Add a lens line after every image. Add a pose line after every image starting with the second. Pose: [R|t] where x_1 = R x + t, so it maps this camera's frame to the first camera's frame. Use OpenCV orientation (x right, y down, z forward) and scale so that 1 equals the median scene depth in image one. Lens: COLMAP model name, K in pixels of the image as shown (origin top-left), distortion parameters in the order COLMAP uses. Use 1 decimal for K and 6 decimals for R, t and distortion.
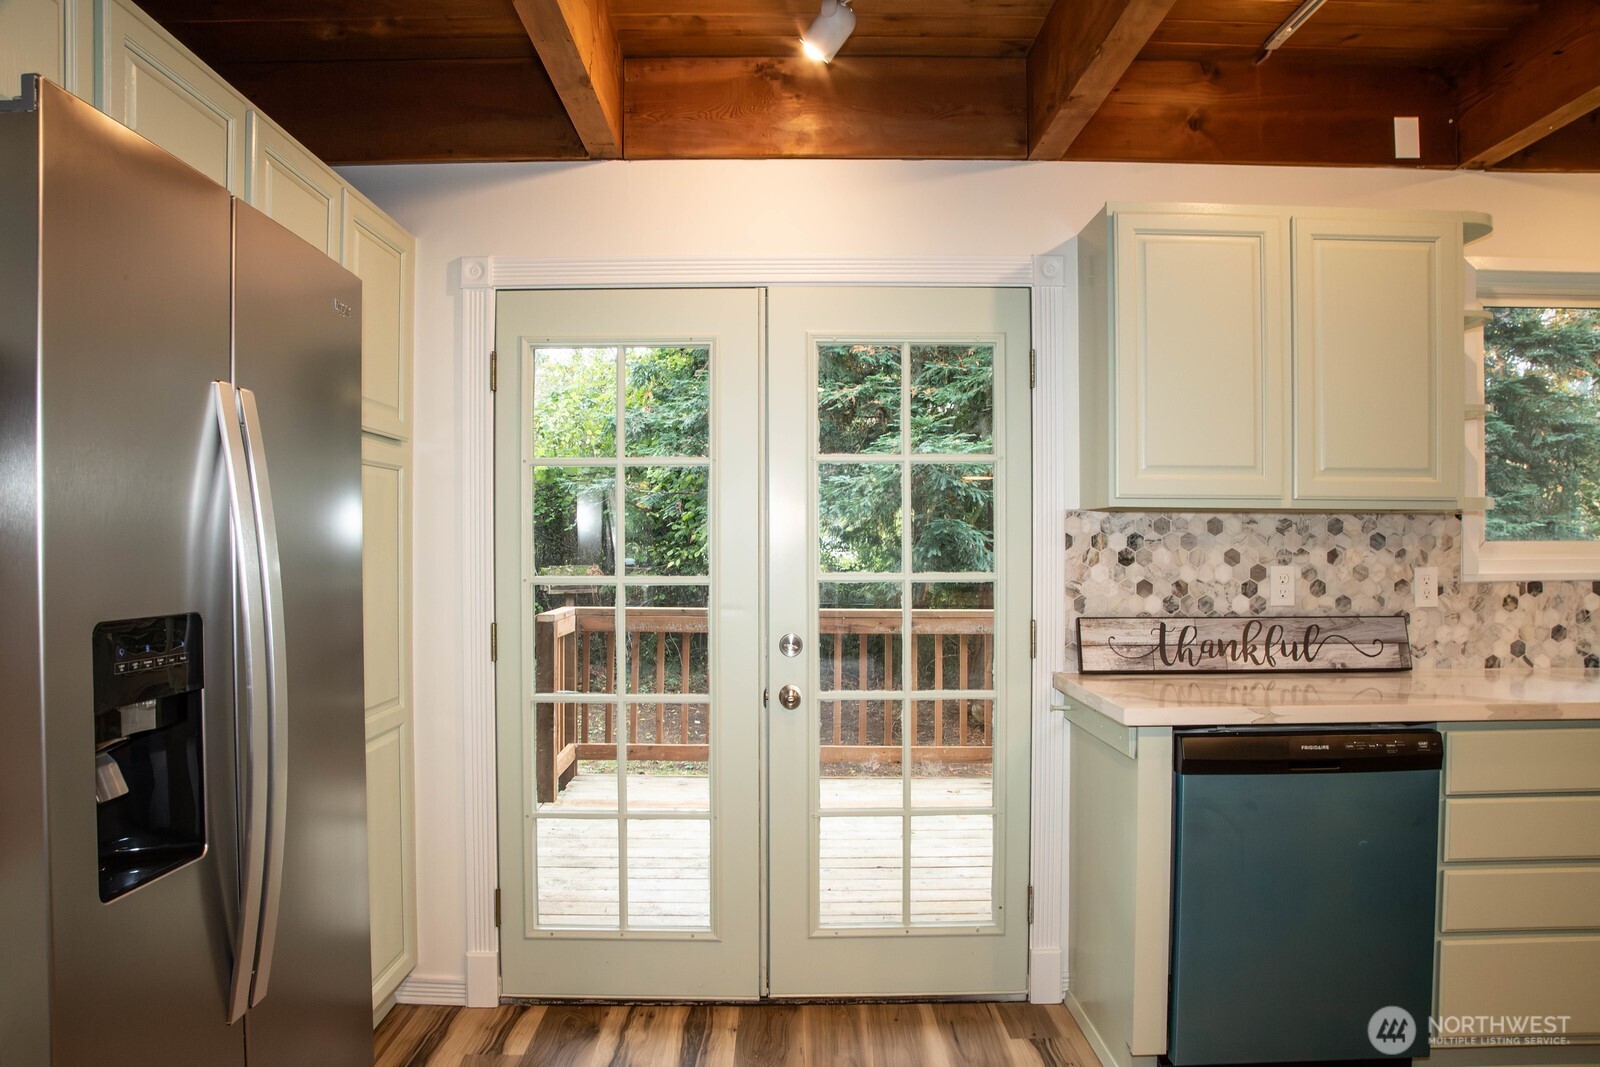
lens RADIAL K [[1115.9, 0, 805.0], [0, 1115.9, 567.1], [0, 0, 1]] dist [-0.124425, 0.069255]
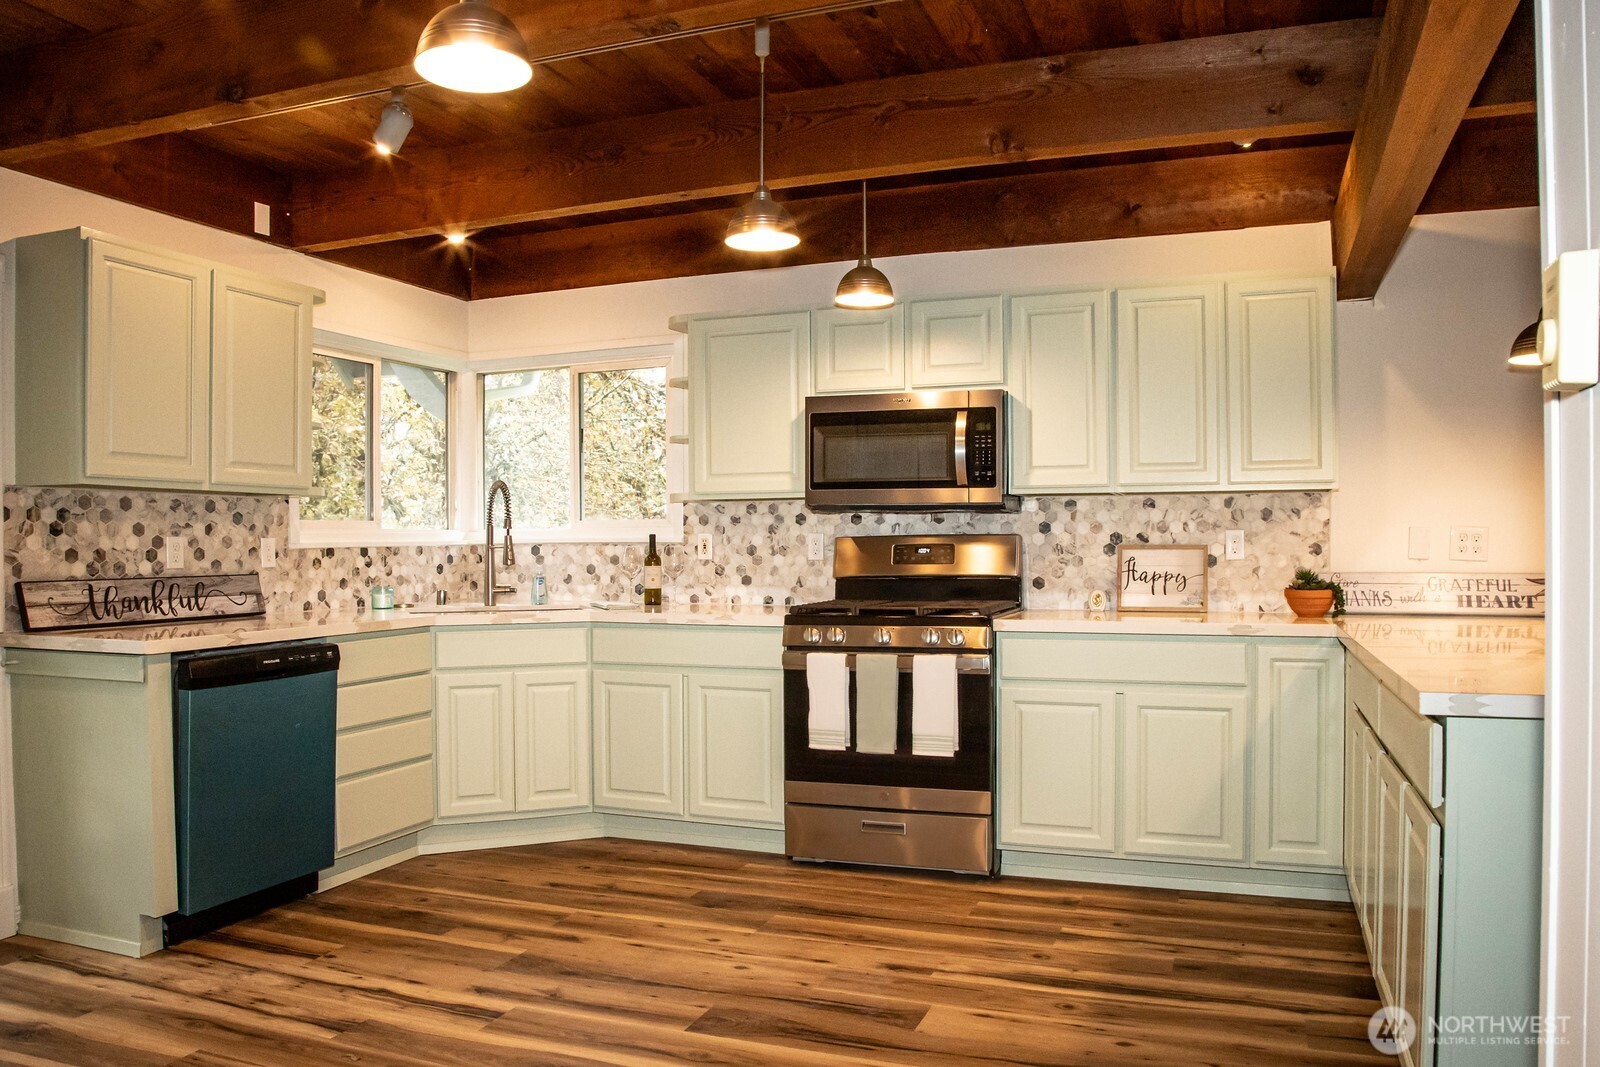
lens RADIAL K [[1169.9, 0, 805.1], [0, 1169.9, 551.3], [0, 0, 1]] dist [-0.121407, 0.079646]
pose [[0.364537, -0.007753, 0.931157, -0.515903], [0.015802, 0.999873, 0.002139, 0.024464], [-0.931055, 0.013935, 0.364613, -0.152204]]
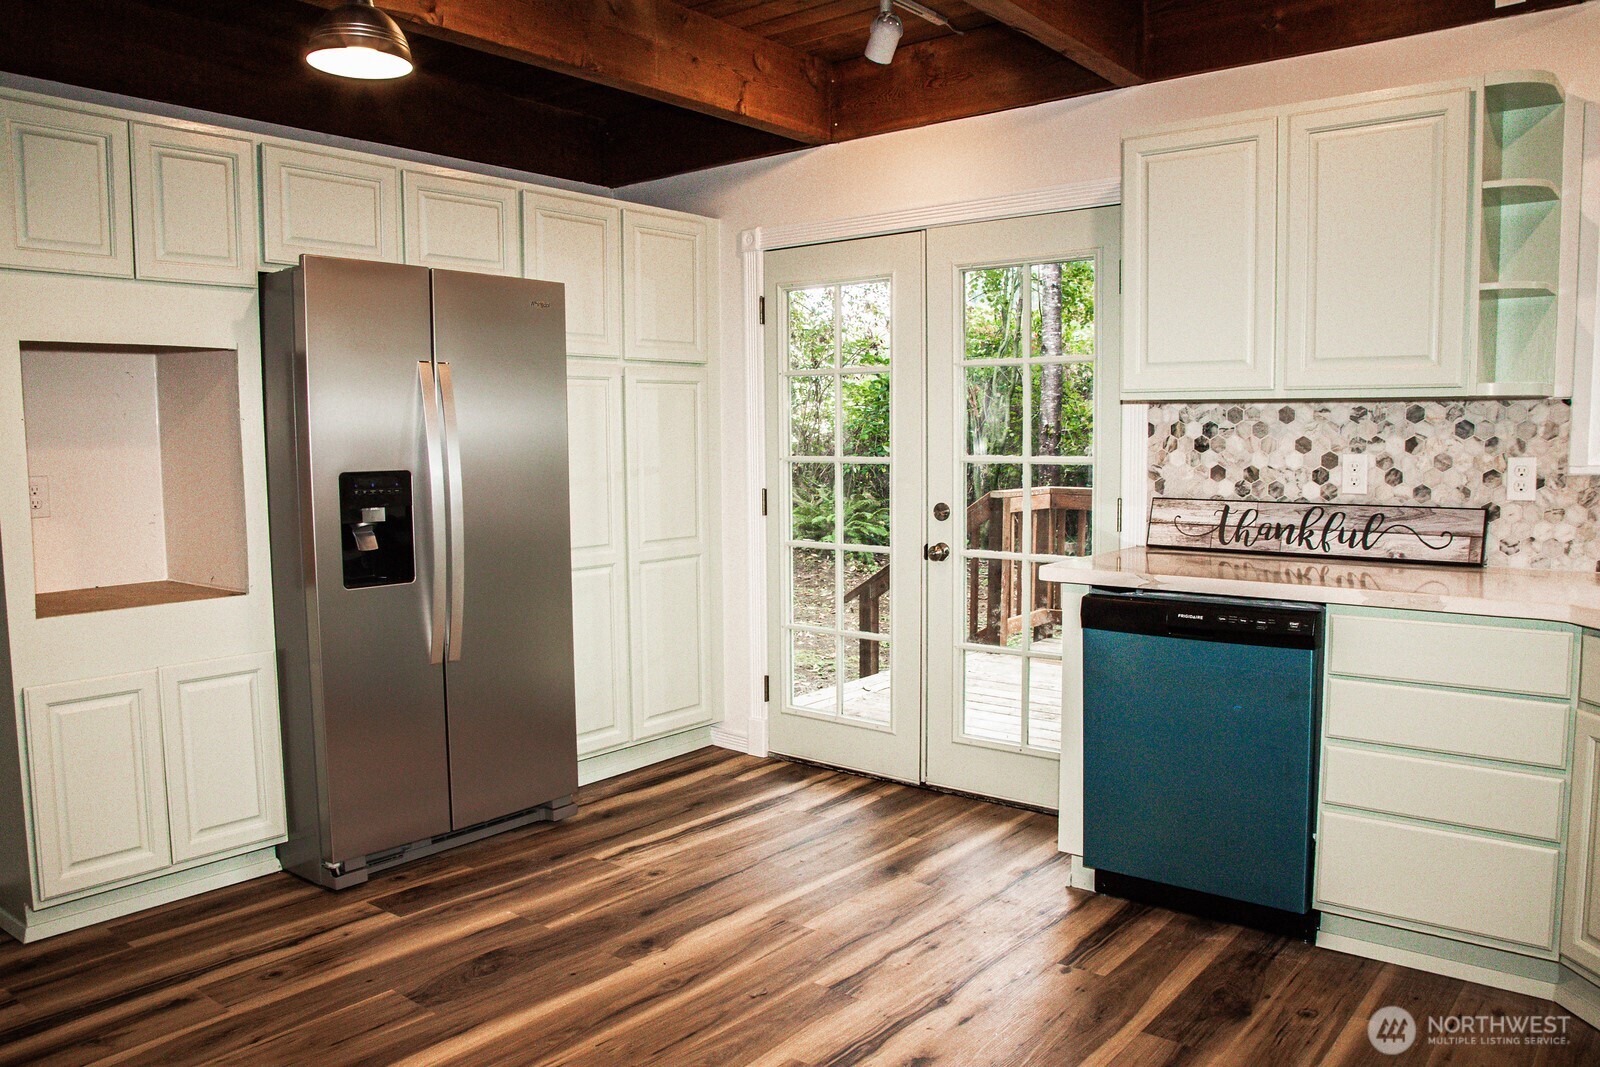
lens RADIAL K [[1169.9, 0, 805.1], [0, 1169.9, 551.3], [0, 0, 1]] dist [-0.121407, 0.079646]
pose [[0.774278, 0.058544, -0.630132, 0.713073], [-0.003971, 0.996142, 0.087669, -0.001938], [0.632833, -0.065378, 0.771523, -0.136876]]
